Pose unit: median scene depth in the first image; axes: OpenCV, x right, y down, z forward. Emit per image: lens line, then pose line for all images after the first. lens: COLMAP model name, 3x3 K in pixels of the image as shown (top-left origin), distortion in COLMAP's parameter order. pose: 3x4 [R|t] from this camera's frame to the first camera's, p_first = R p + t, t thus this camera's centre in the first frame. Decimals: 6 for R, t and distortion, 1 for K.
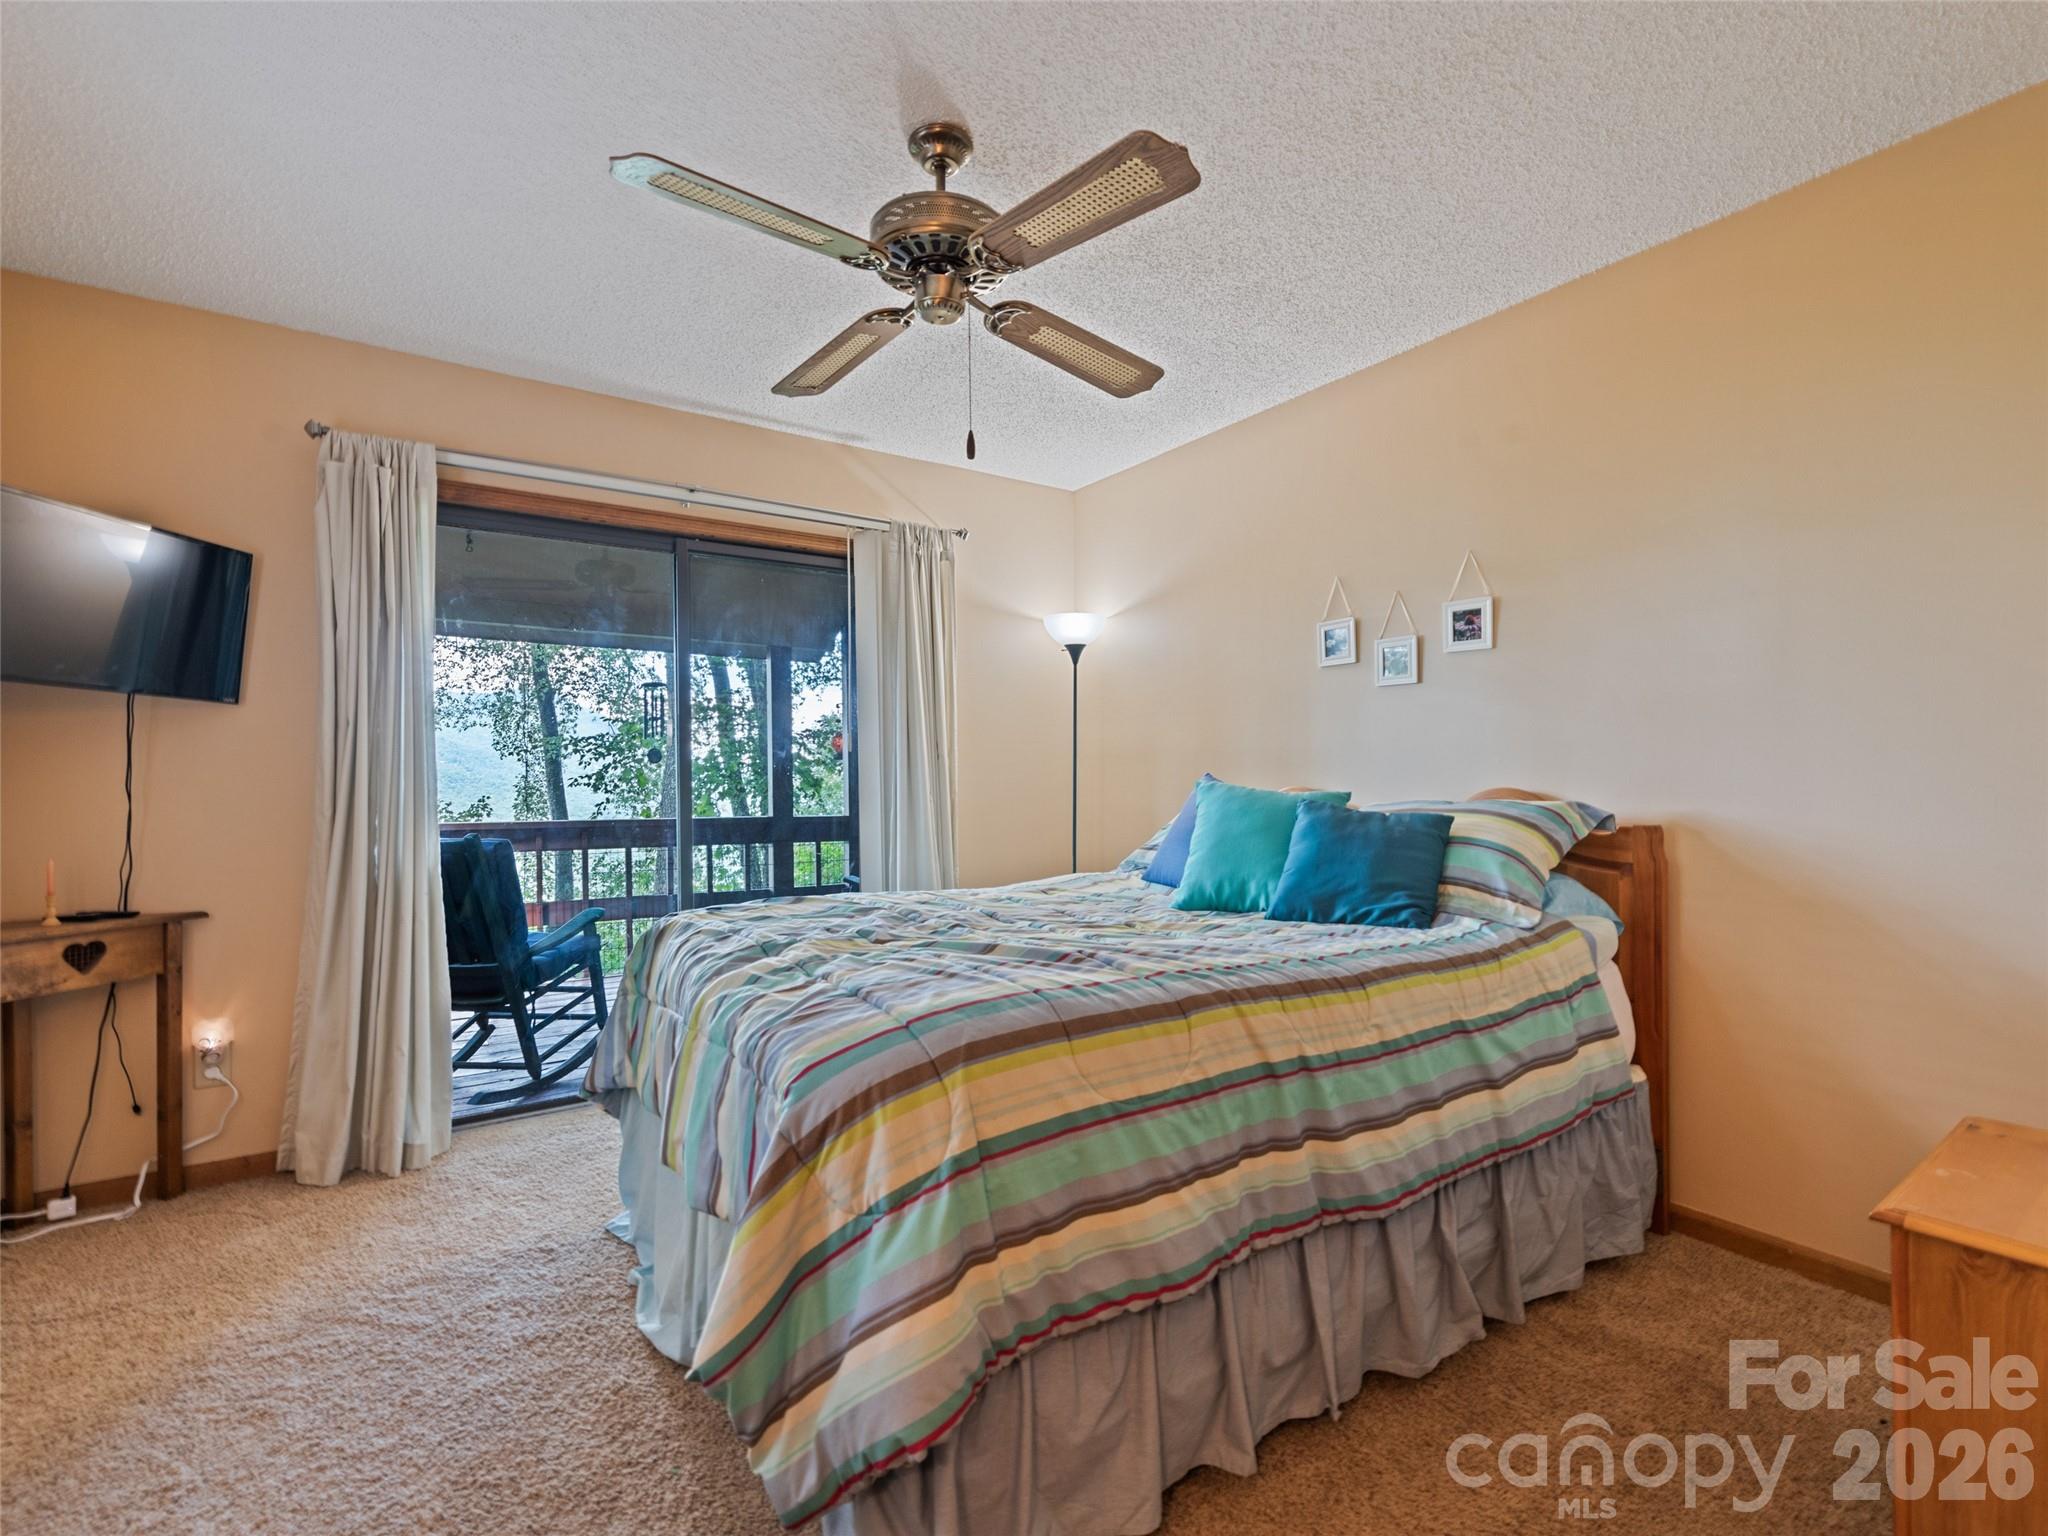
lens RADIAL K [[929.1, 0, 1032.3], [0, 929.1, 768.3], [0, 0, 1]] dist [0.016624, -0.005674]
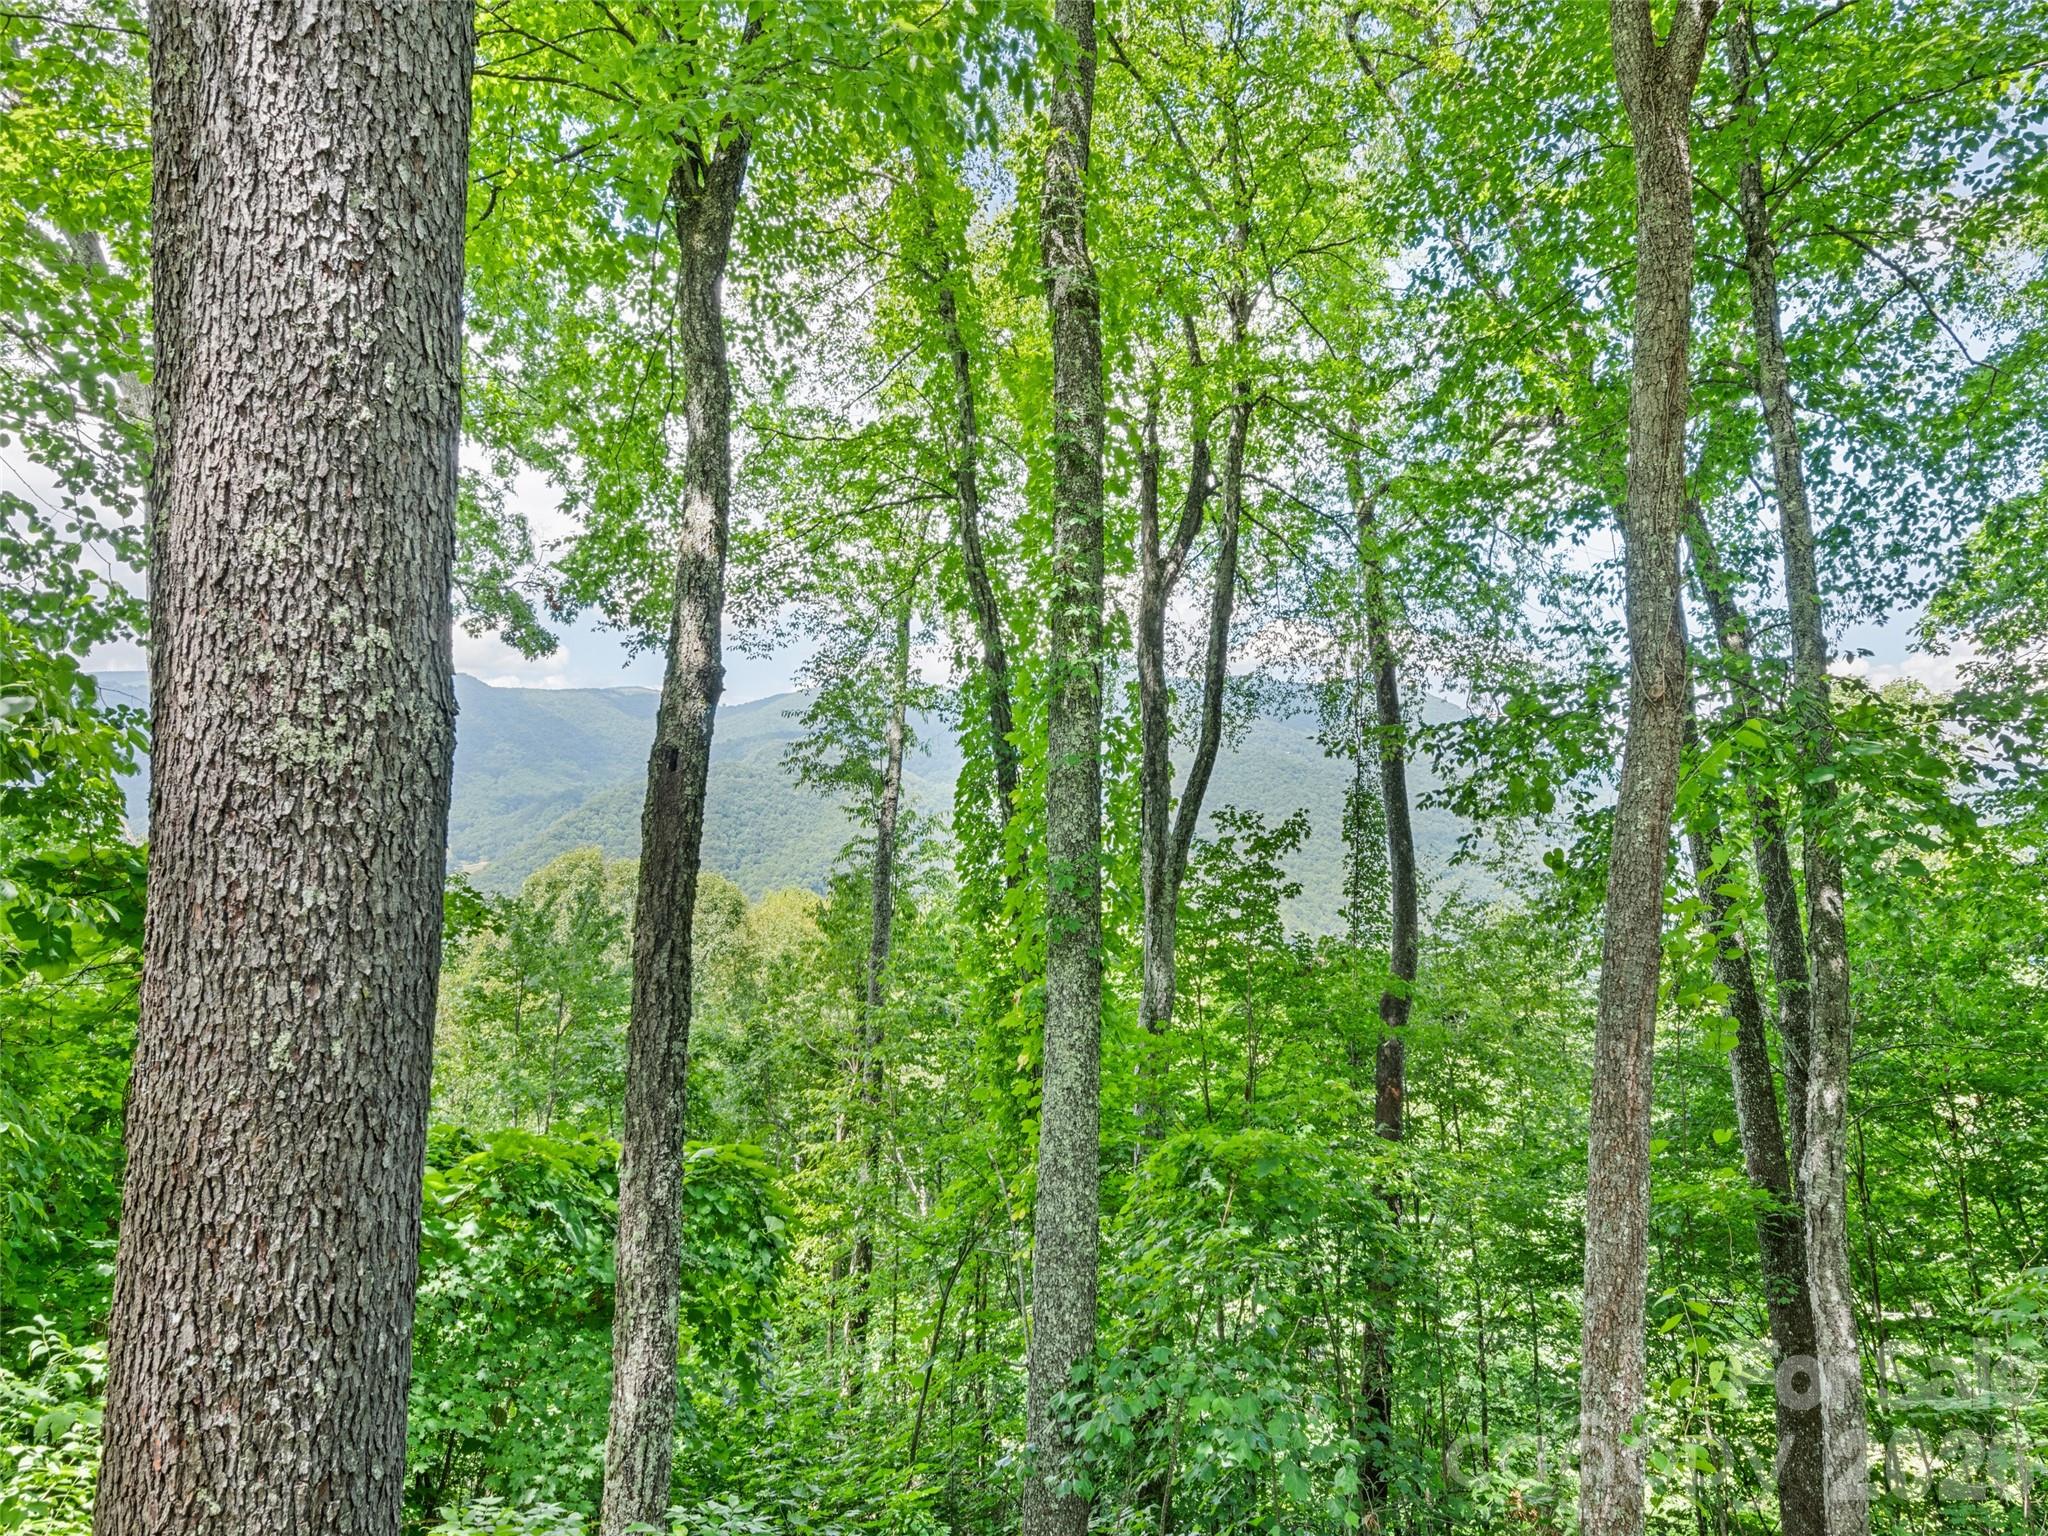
lens RADIAL K [[1049.5, 0, 1014.3], [0, 1049.5, 772.5], [0, 0, 1]] dist [-0.001231, -0.005642]
pose [[0.681927, 0.016488, -0.731234, -0.141698], [-0.008940, 0.999859, 0.014208, -0.007576], [0.731365, -0.003151, 0.681979, 0.275975]]
